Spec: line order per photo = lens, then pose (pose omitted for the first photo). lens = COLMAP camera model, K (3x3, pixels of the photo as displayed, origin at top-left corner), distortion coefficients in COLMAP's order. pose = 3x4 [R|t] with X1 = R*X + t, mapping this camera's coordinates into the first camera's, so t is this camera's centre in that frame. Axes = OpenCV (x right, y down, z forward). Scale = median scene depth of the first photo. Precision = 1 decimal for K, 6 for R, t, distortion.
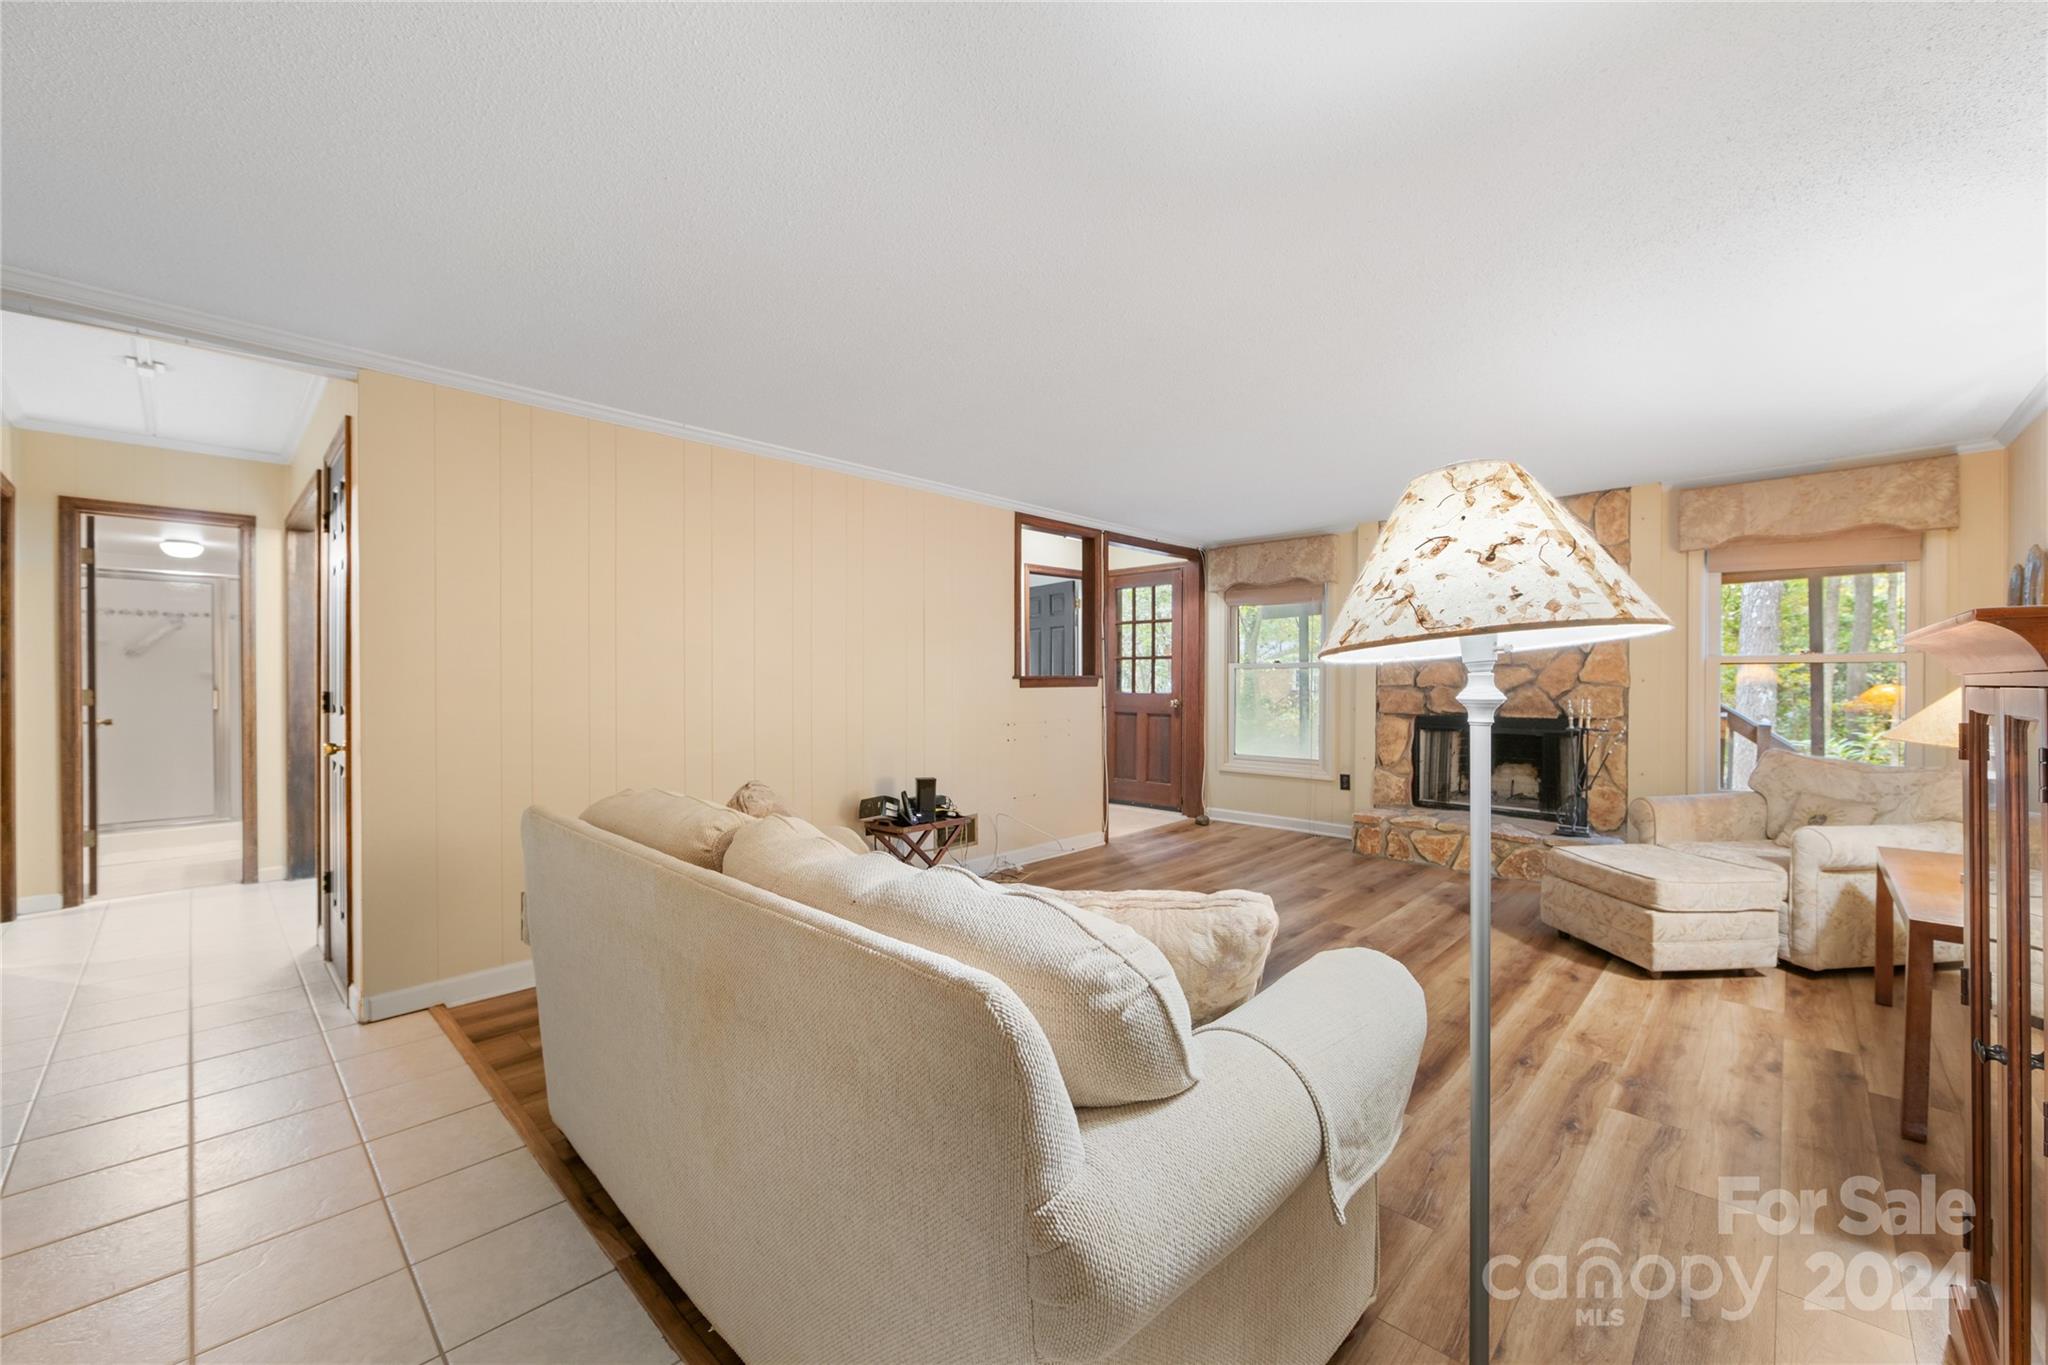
lens RADIAL K [[801.7, 0, 1018.3], [0, 801.7, 678.9], [0, 0, 1]] dist [-0.003687, -0.000598]
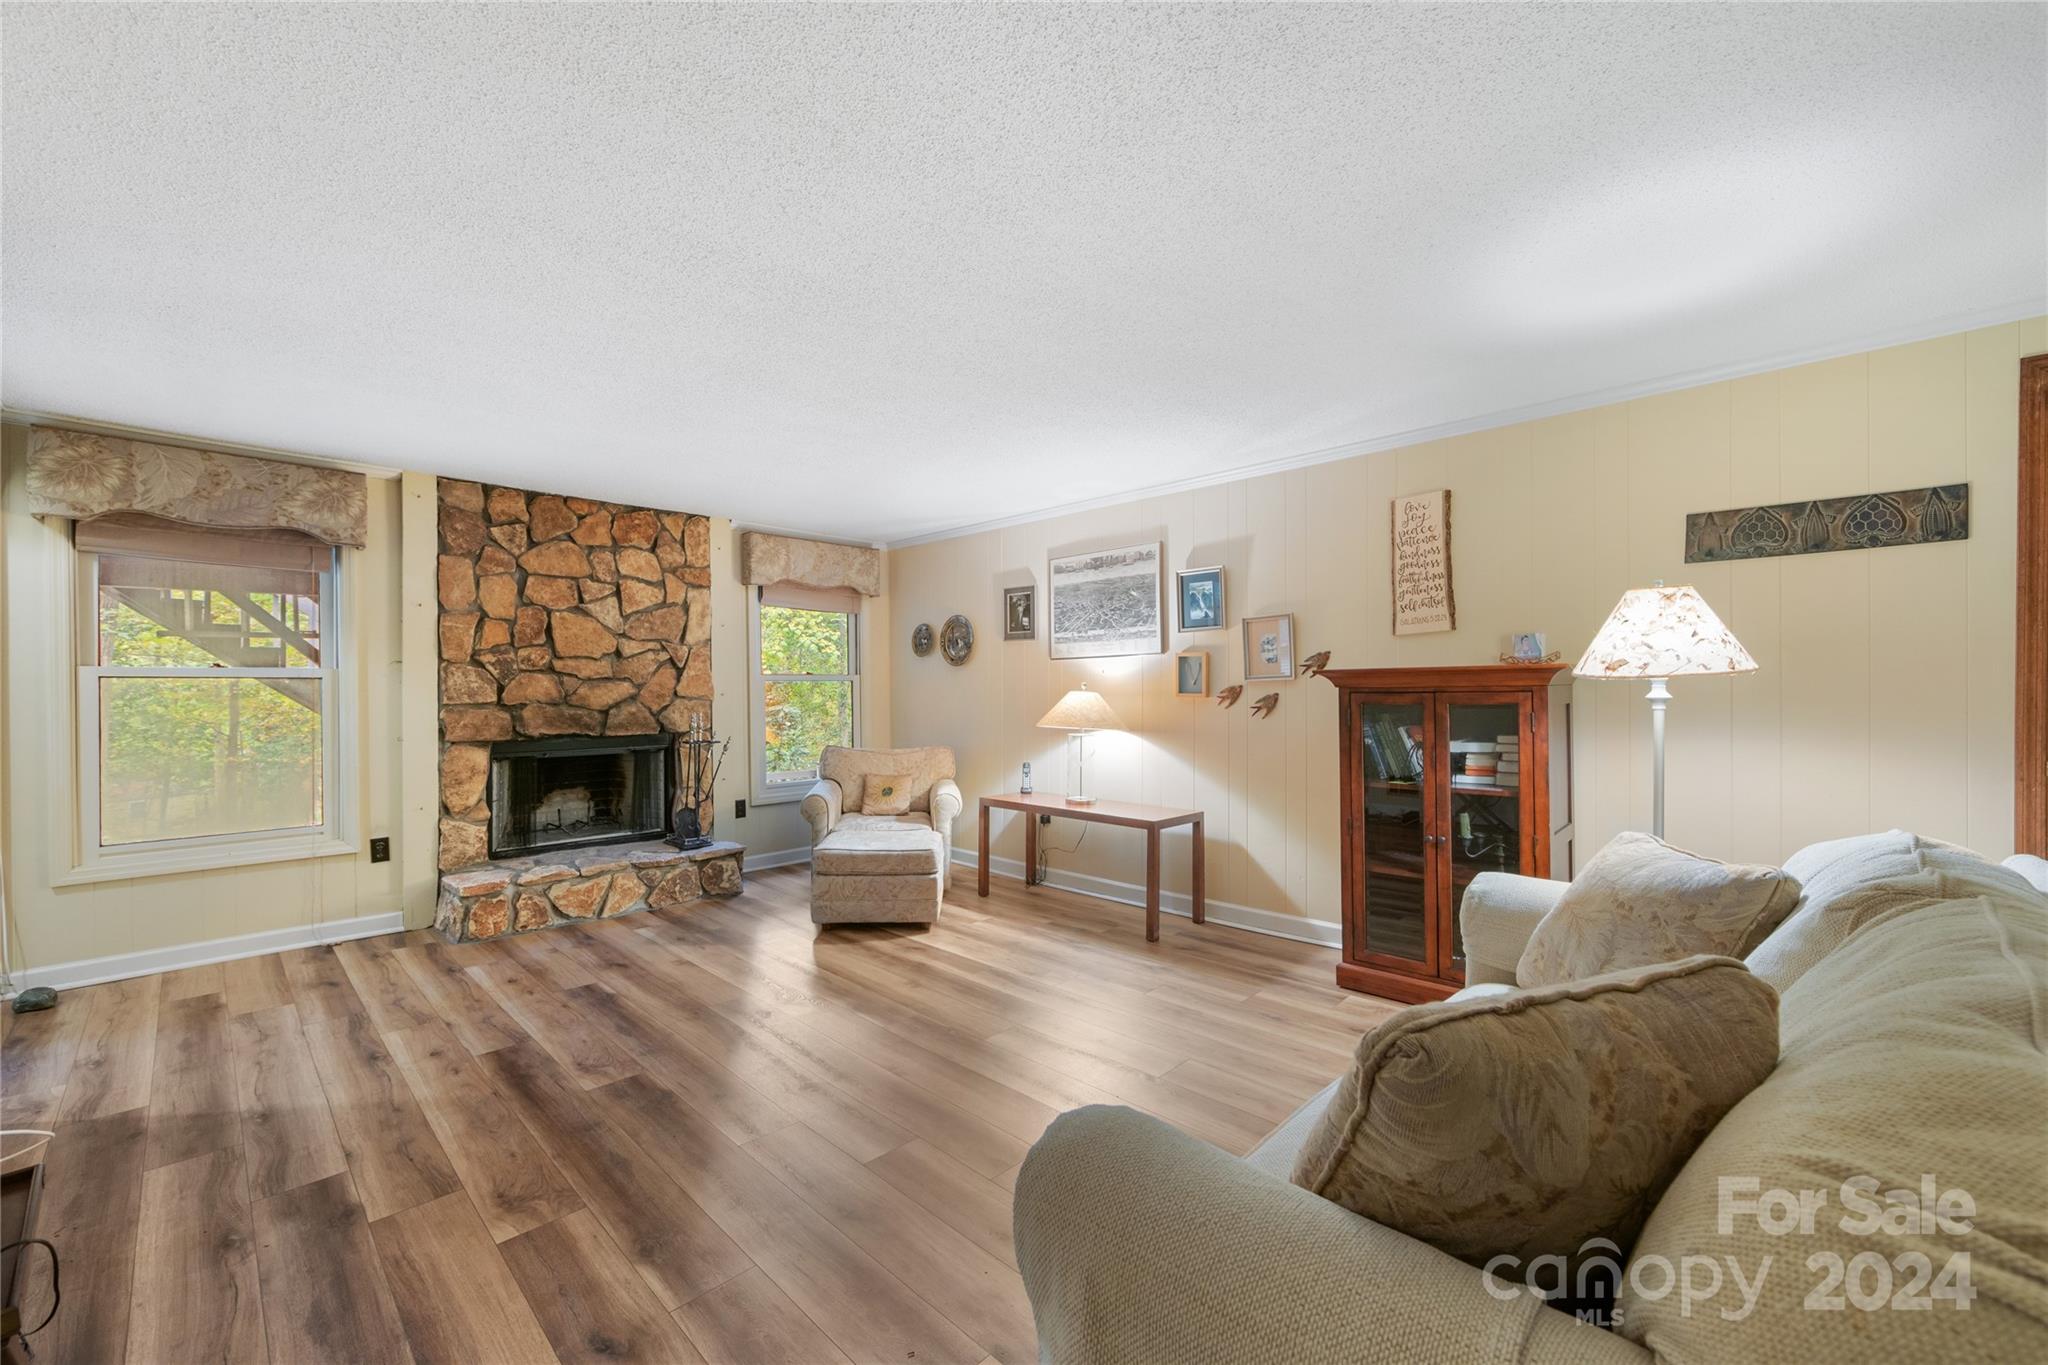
lens RADIAL K [[801.7, 0, 1019.4], [0, 801.7, 689.1], [0, 0, 1]] dist [-0.003687, -0.000598]
pose [[0.006812, 0.004236, 0.999968, -0.293474], [0.008742, 0.999953, -0.004296, 0.002394], [-0.999939, 0.008771, 0.006774, 0.528318]]
